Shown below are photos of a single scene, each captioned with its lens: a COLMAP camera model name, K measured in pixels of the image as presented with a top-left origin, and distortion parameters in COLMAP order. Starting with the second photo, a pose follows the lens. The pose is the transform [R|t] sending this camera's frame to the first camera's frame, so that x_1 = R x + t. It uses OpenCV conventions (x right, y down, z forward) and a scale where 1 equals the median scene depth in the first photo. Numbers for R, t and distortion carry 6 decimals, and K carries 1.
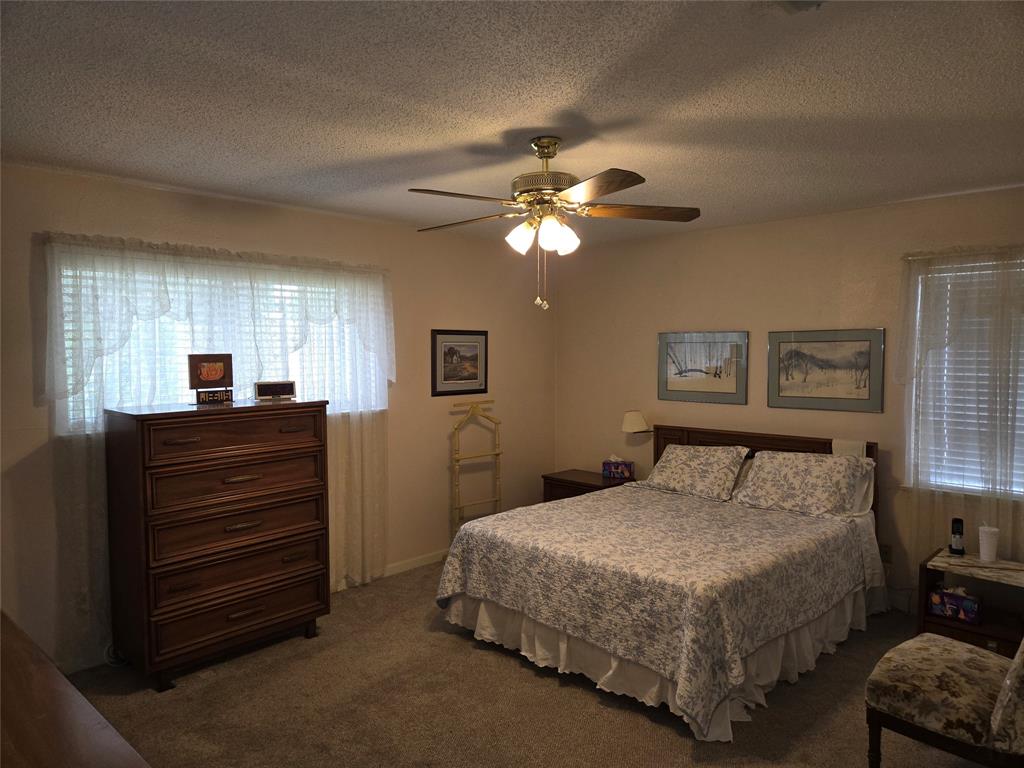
lens RADIAL K [[687.3, 0, 512.7], [0, 687.3, 388.8], [0, 0, 1]] dist [0.061401, -0.030788]
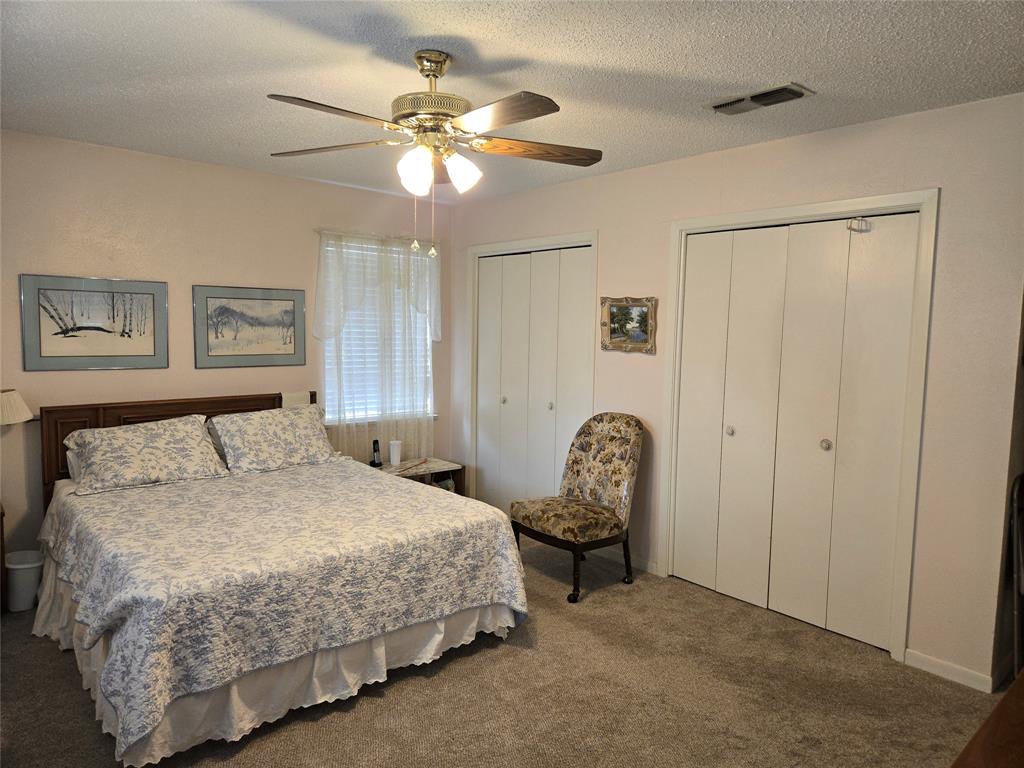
lens RADIAL K [[687.3, 0, 514.3], [0, 687.3, 382.0], [0, 0, 1]] dist [0.061401, -0.030788]
pose [[0.072393, -0.085090, 0.993740, -0.600594], [0.032347, 0.996030, 0.082930, -0.021501], [-0.996852, 0.026141, 0.074858, 0.615084]]
